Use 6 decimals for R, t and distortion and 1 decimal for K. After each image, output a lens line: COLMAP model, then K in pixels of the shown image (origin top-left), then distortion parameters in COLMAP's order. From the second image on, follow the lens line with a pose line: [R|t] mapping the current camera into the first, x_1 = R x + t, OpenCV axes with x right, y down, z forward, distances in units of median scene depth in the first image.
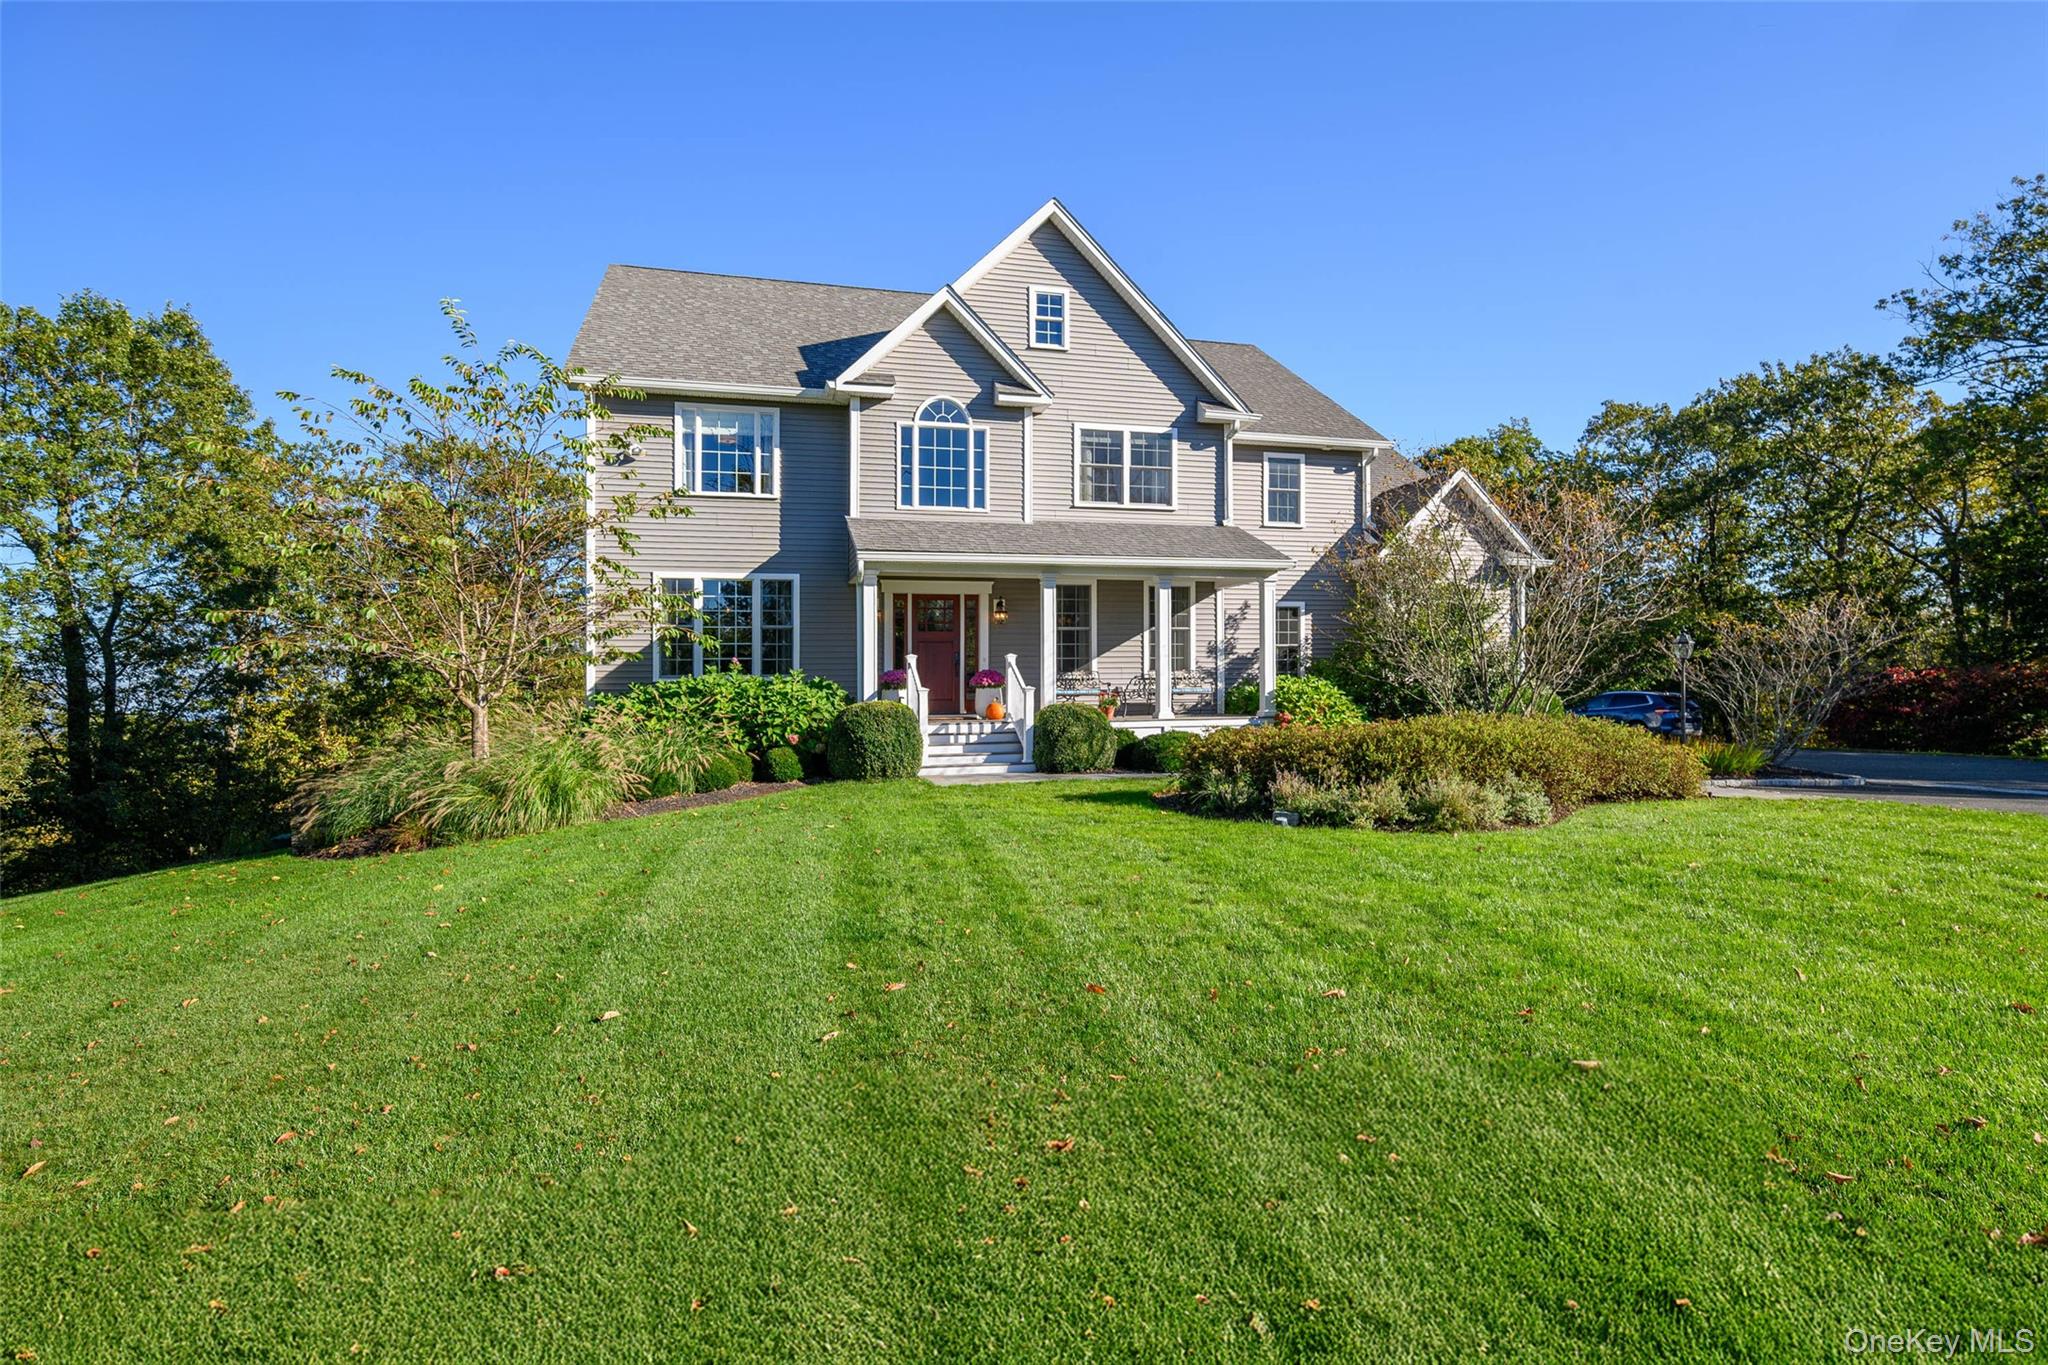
lens RADIAL K [[1044.9, 0, 1016.0], [0, 1044.9, 699.1], [0, 0, 1]] dist [-0.021109, -0.000086]
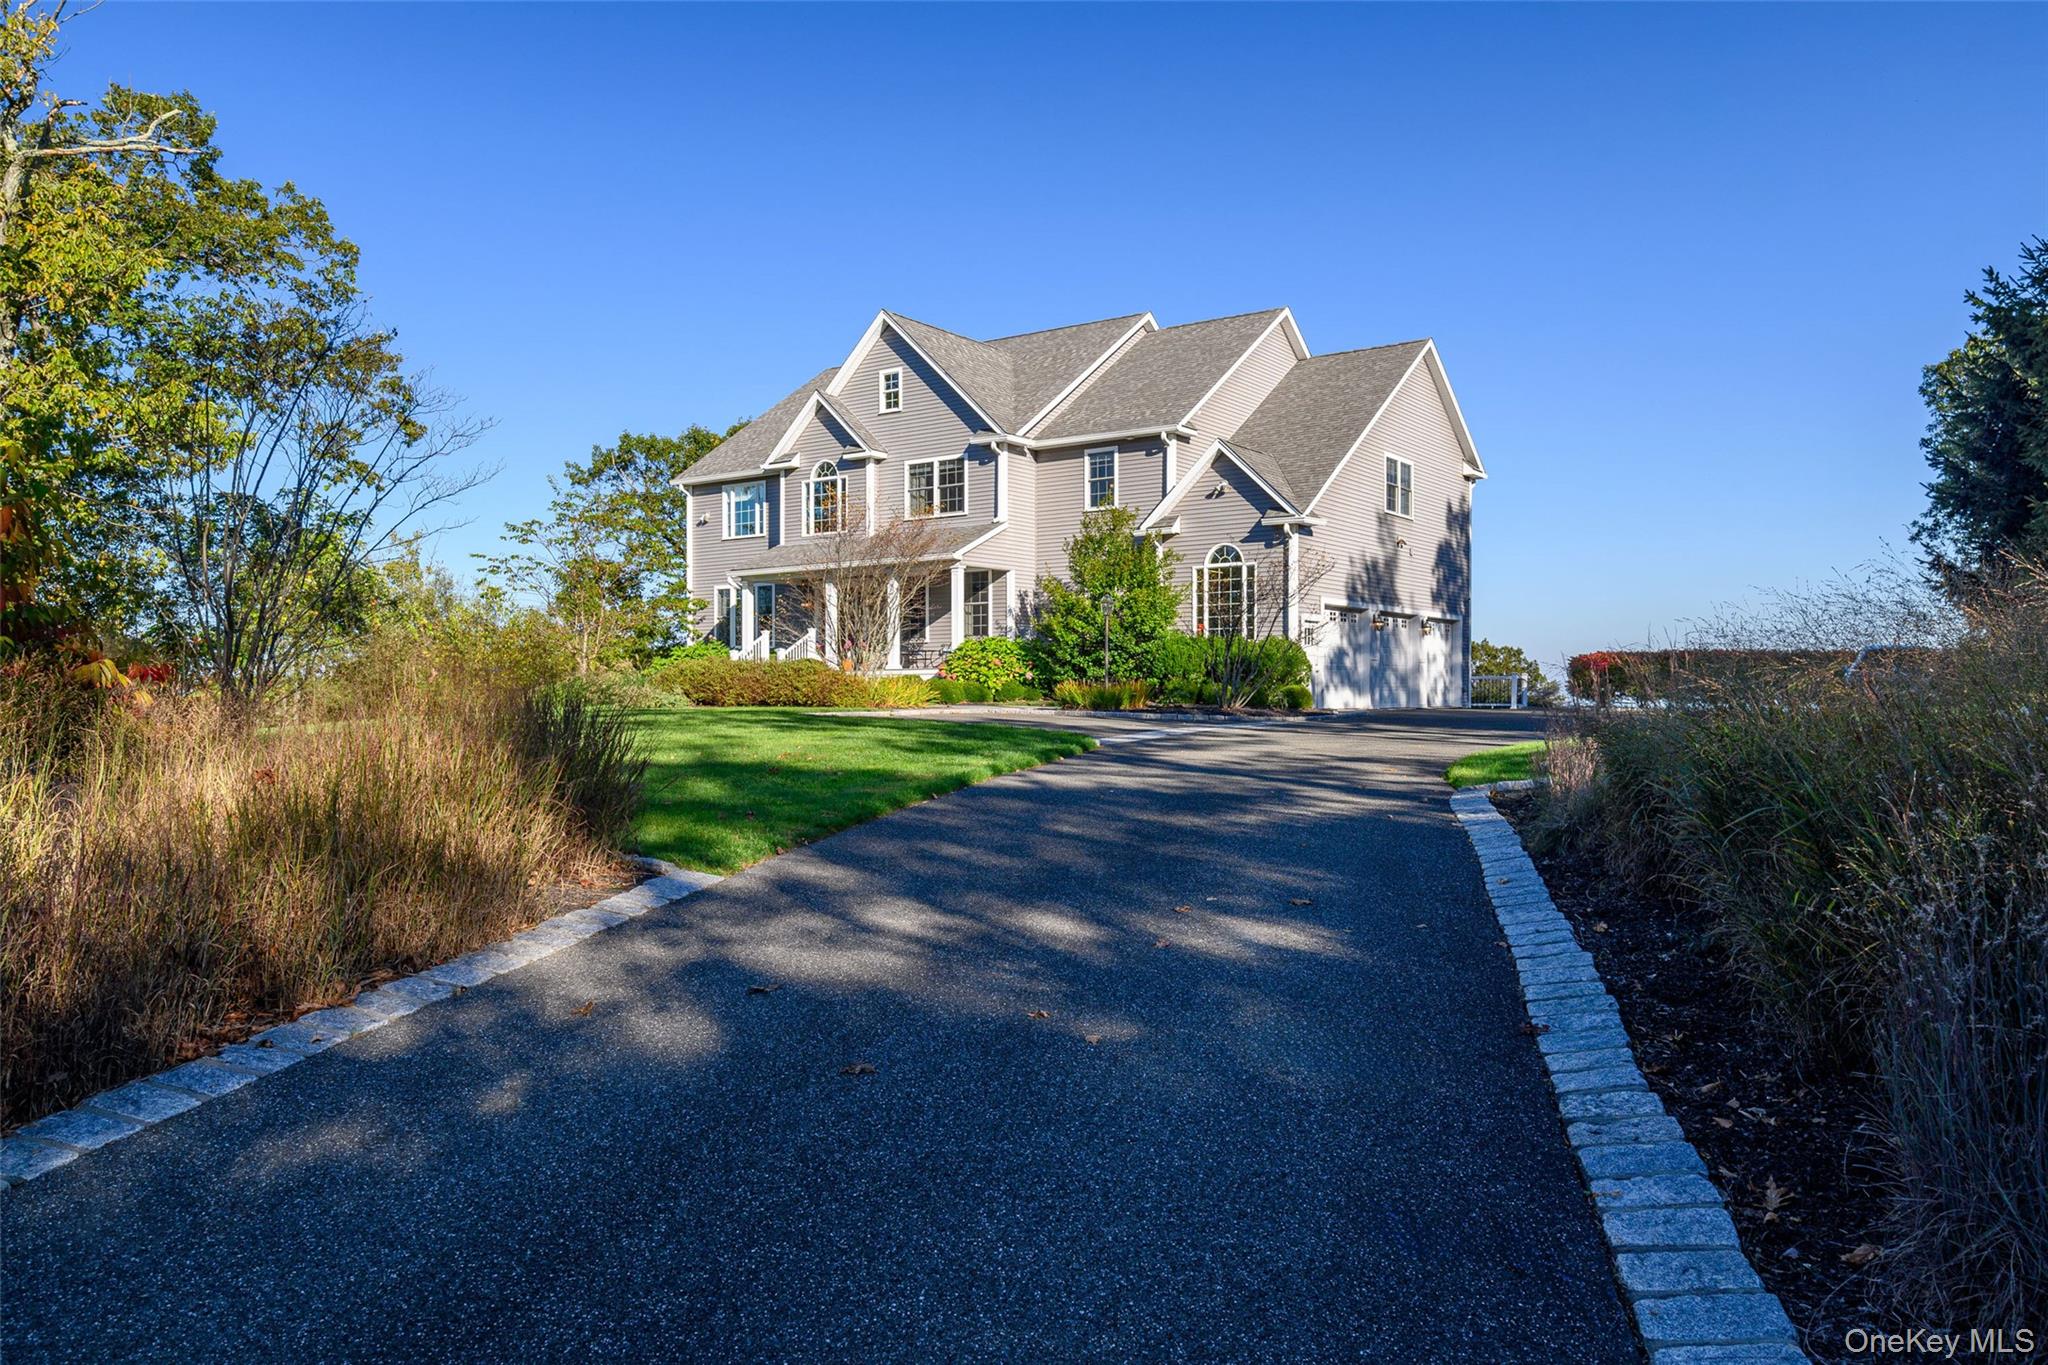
lens RADIAL K [[1466.7, 0, 1020.0], [0, 1466.7, 685.9], [0, 0, 1]] dist [0.006259, 0.000800]
pose [[0.635606, 0.002549, -0.772010, 1.687453], [-0.003677, 0.999993, 0.000274, 0.037459], [0.772005, 0.002665, 0.635611, -0.138366]]
